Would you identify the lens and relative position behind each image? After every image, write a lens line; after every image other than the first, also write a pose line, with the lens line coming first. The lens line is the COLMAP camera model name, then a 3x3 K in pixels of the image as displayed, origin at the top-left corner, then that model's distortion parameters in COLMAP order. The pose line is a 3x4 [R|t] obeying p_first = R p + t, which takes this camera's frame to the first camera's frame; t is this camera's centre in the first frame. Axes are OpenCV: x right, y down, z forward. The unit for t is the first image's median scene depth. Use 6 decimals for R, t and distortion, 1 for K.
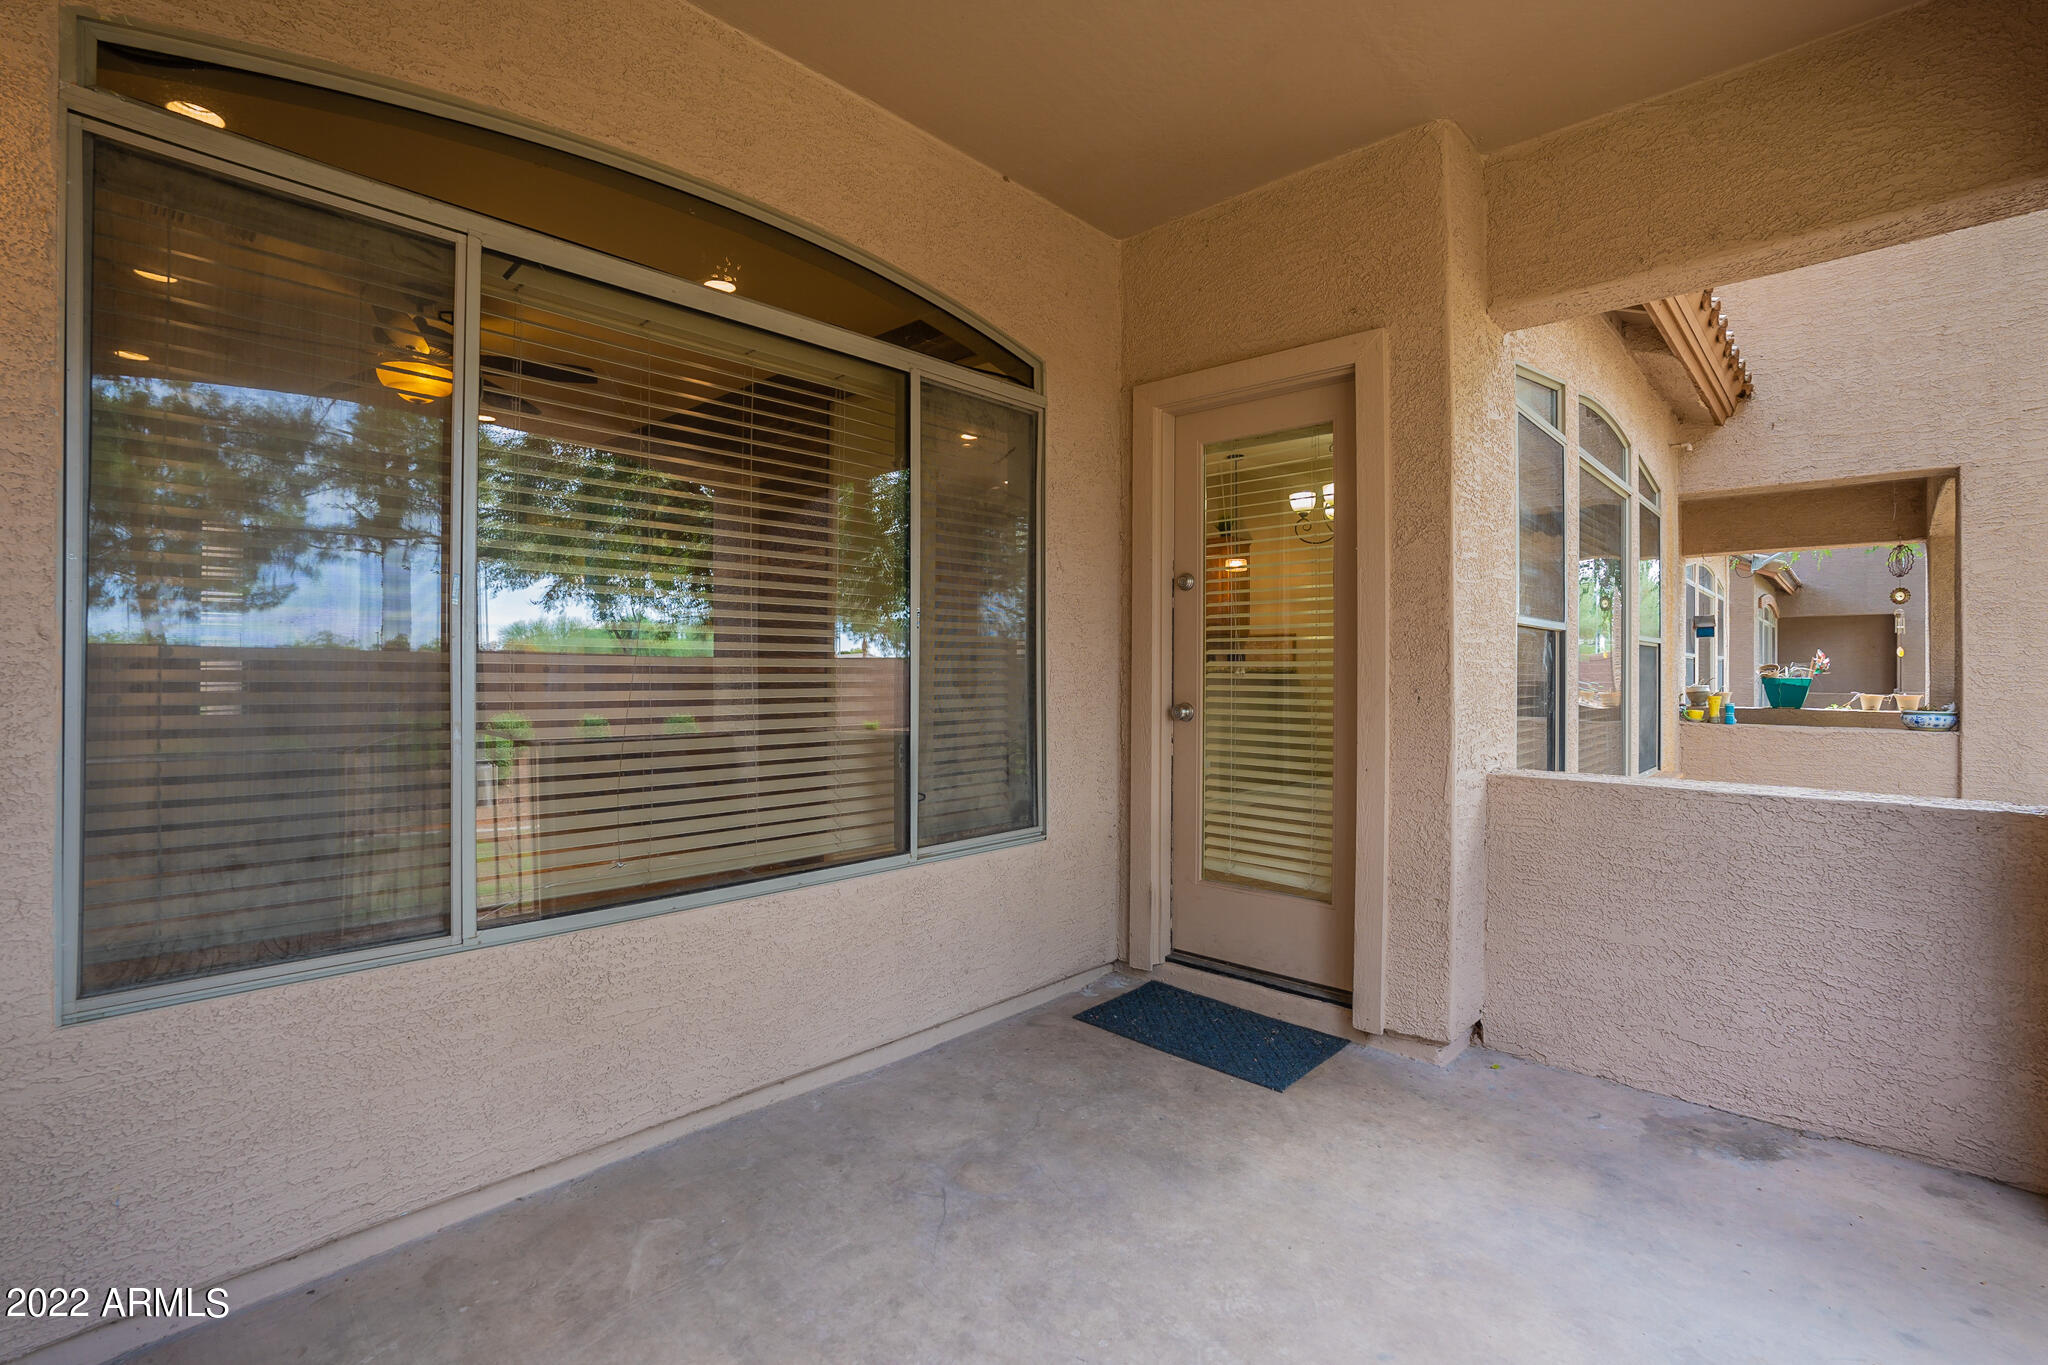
lens RADIAL K [[939.2, 0, 1028.7], [0, 939.2, 685.7], [0, 0, 1]] dist [-0.040979, 0.020932]
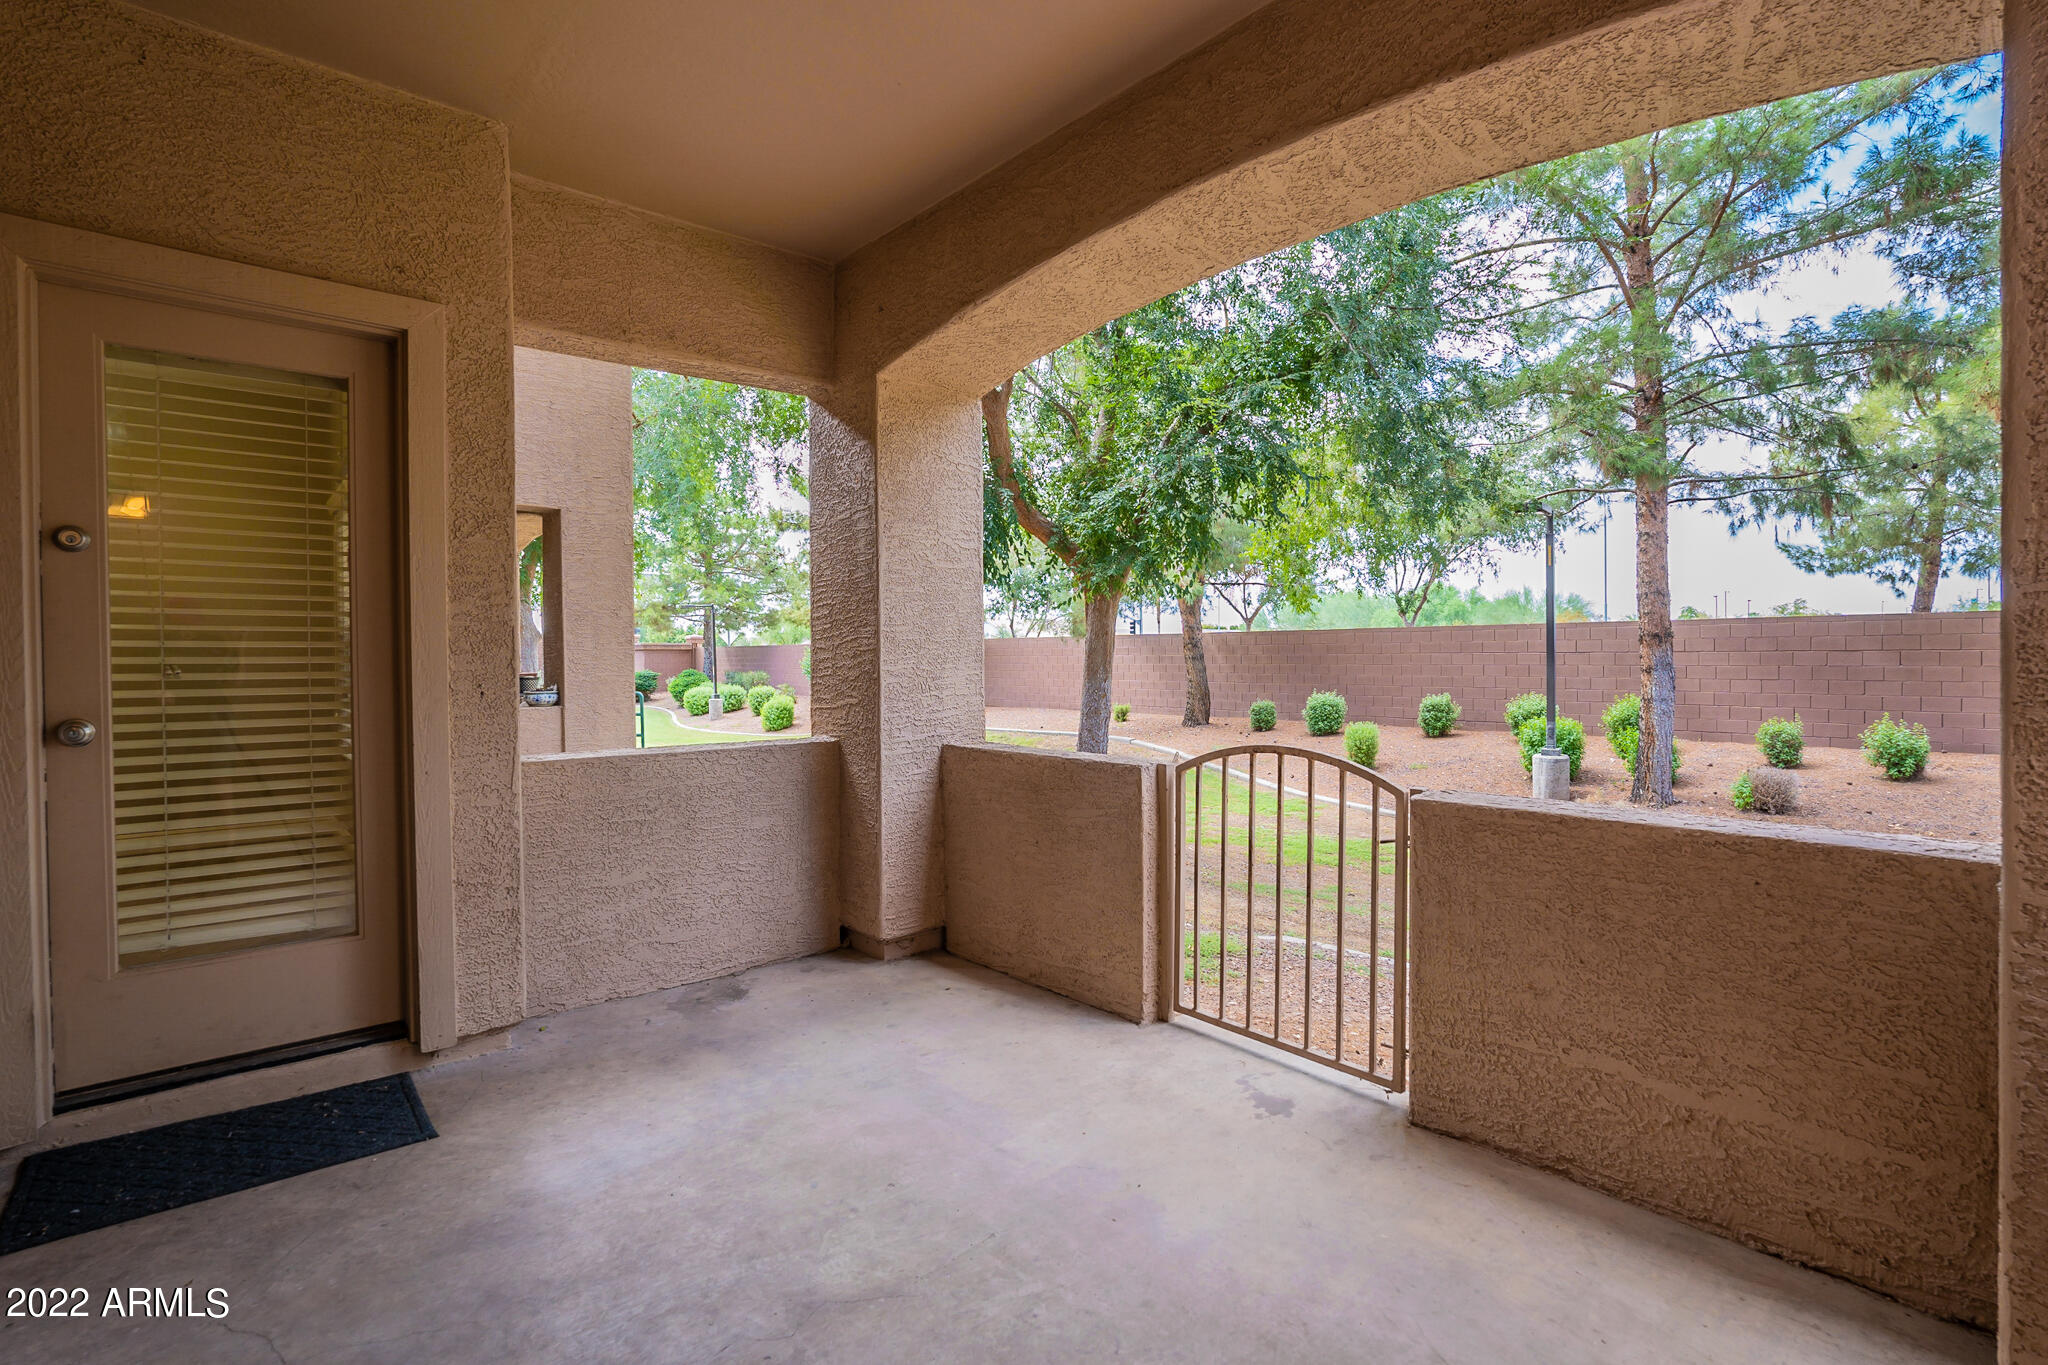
lens RADIAL K [[939.2, 0, 1028.7], [0, 939.2, 685.7], [0, 0, 1]] dist [-0.040979, 0.020932]
pose [[0.115080, -0.034024, 0.992773, -0.513836], [0.022372, 0.999249, 0.031653, -0.013354], [-0.993104, 0.018567, 0.115755, 0.309852]]
